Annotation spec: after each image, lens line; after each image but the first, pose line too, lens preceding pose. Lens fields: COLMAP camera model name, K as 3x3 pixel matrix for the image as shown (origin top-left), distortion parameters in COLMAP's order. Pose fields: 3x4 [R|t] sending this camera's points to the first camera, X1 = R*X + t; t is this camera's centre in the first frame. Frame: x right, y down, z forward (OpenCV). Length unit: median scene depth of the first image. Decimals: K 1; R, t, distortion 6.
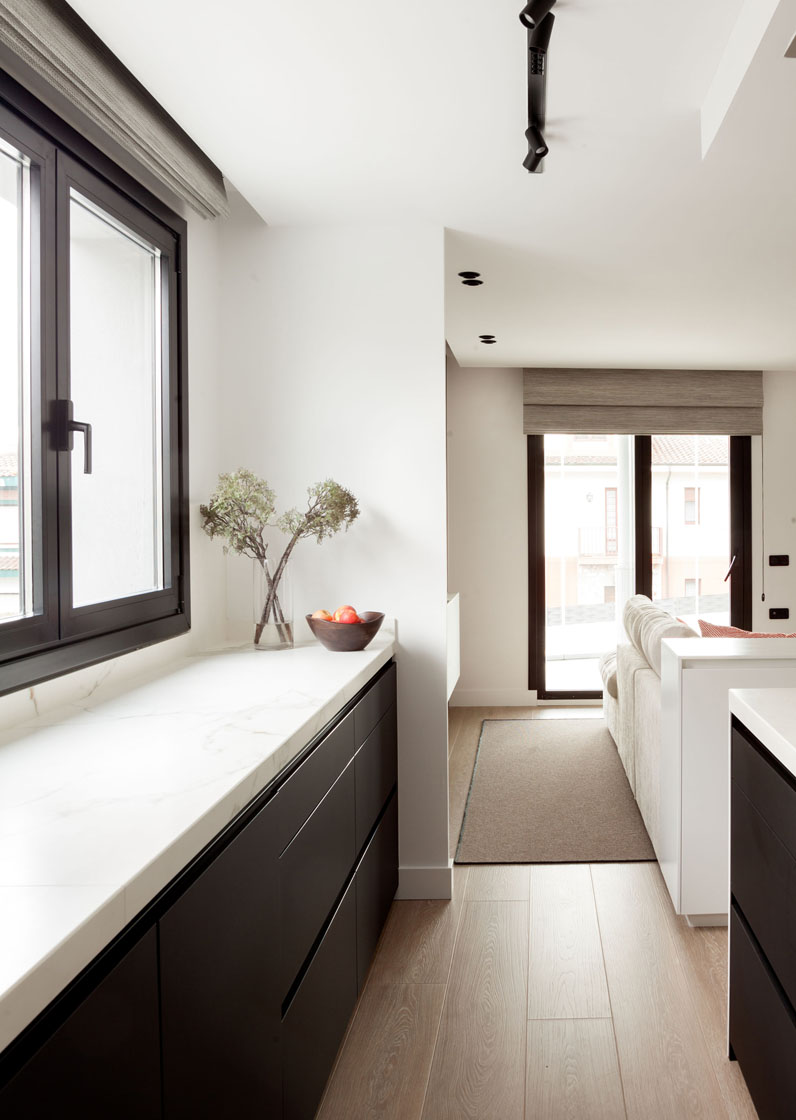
lens RADIAL K [[961.5, 0, 521.9], [0, 961.5, 527.9], [0, 0, 1]] dist [-0.054149, 0.000779]
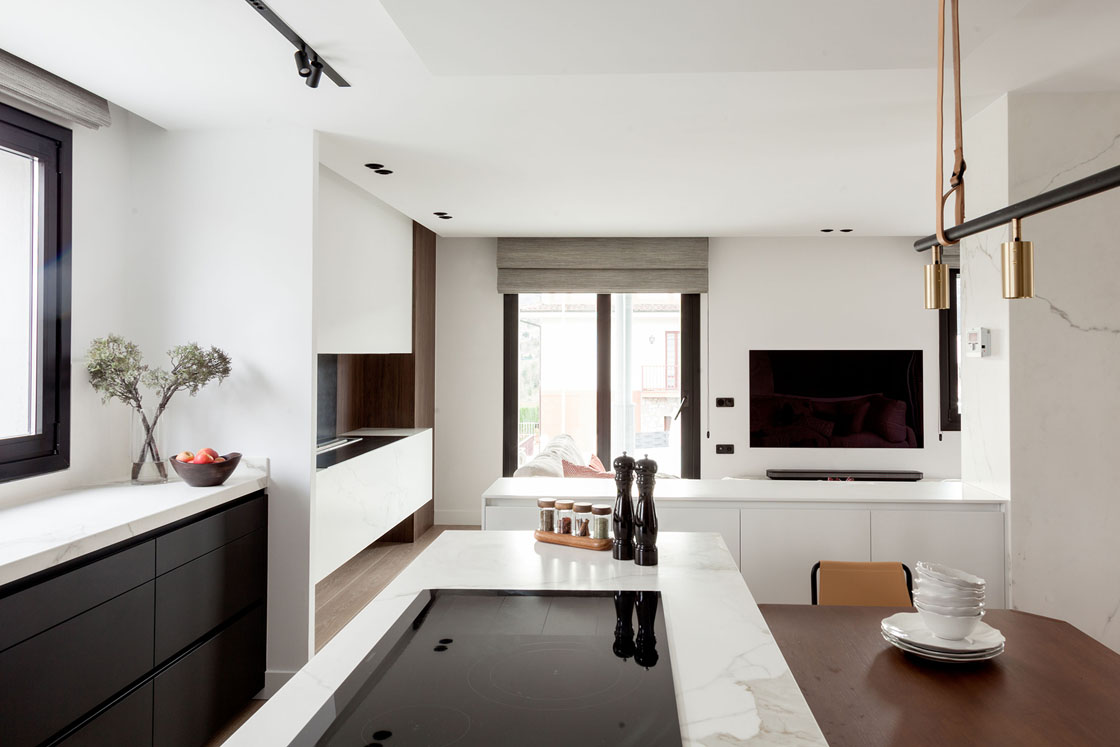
lens RADIAL K [[822.4, 0, 563.4], [0, 822.4, 339.3], [0, 0, 1]] dist [0.007627, 0.004531]
pose [[0.996365, 0.002833, -0.085138, 0.168567], [-0.005196, 0.999607, -0.027542, -0.013936], [0.085026, 0.027884, 0.995988, 0.004614]]
